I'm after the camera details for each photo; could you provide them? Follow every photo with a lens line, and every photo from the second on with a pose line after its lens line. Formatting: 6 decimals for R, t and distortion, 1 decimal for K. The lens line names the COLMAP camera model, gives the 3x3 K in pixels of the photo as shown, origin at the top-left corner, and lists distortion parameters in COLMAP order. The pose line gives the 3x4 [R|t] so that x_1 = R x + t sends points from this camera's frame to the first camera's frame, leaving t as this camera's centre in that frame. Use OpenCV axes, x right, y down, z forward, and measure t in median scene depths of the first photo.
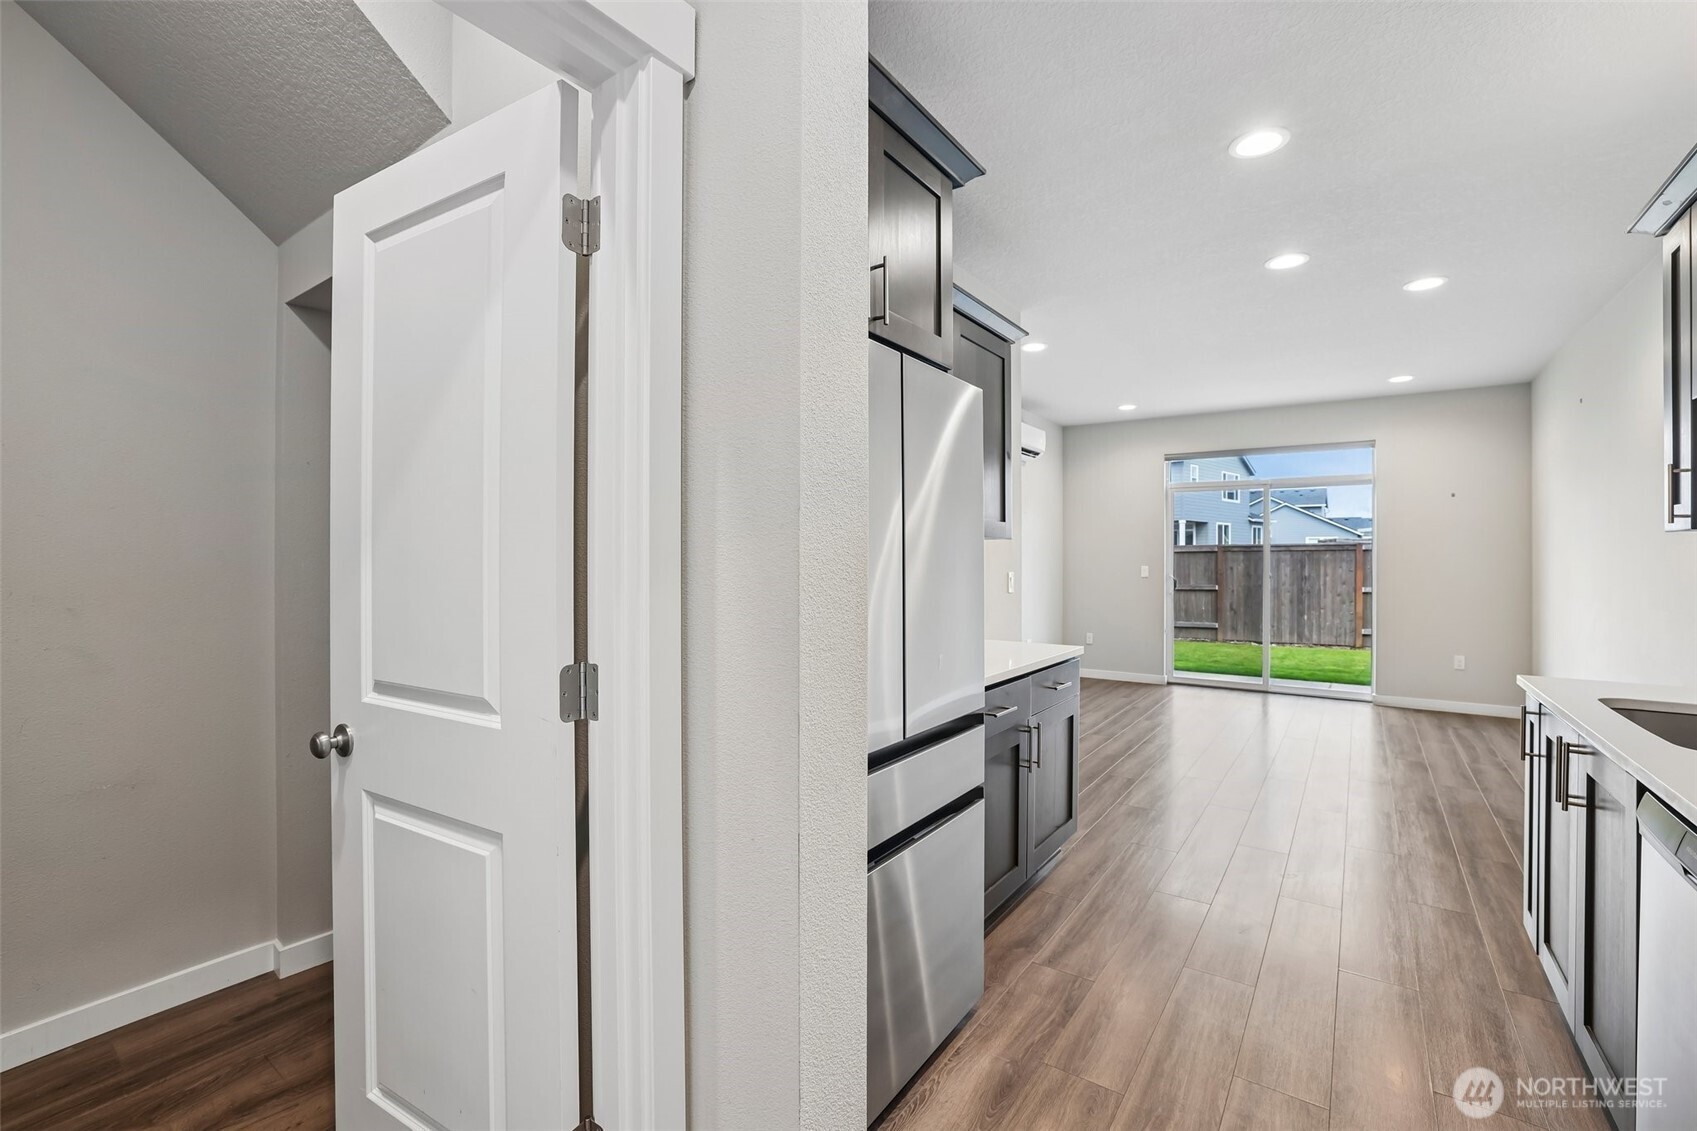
lens RADIAL K [[725.5, 0, 825.5], [0, 725.5, 552.2], [0, 0, 1]] dist [-0.067153, 0.014140]
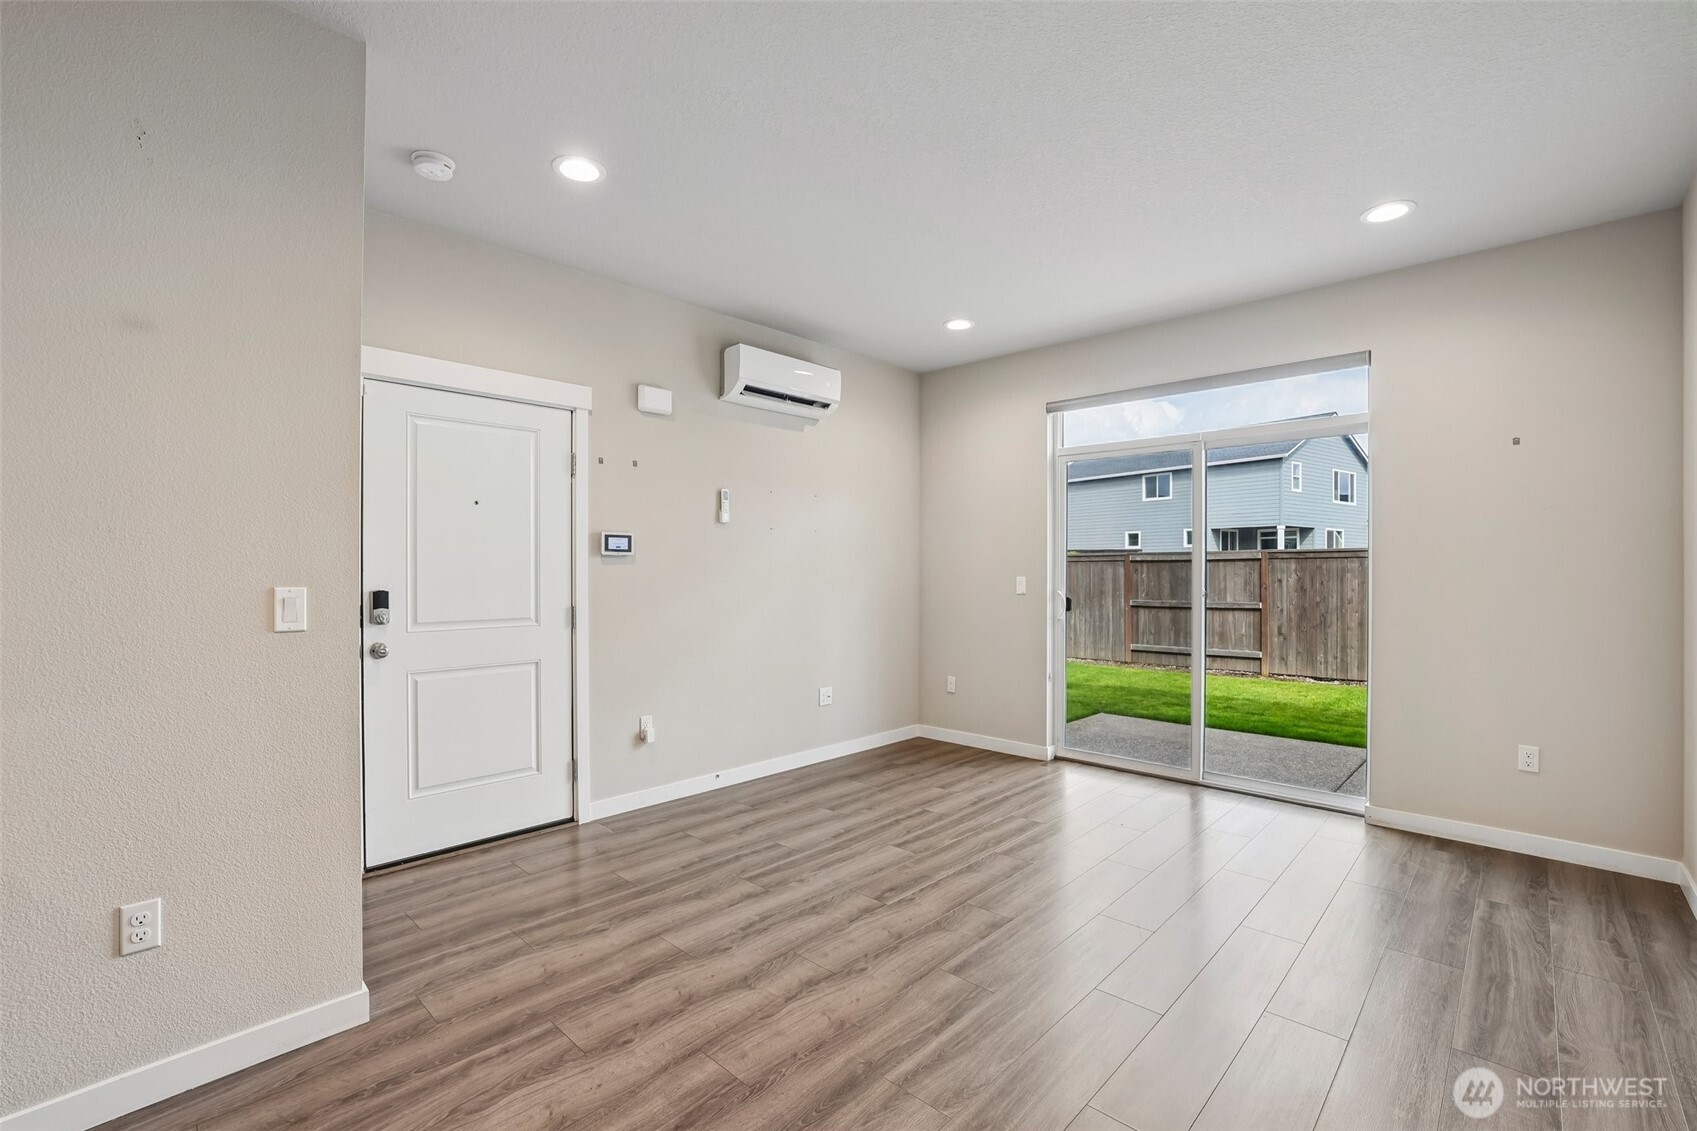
lens RADIAL K [[726.9, 0, 854.7], [0, 726.9, 570.6], [0, 0, 1]] dist [-0.032012, 0.009590]
pose [[0.994343, -0.000854, -0.106210, 0.196239], [0.001794, 0.999960, 0.008756, 0.004217], [0.106198, -0.008897, 0.994305, 0.177600]]
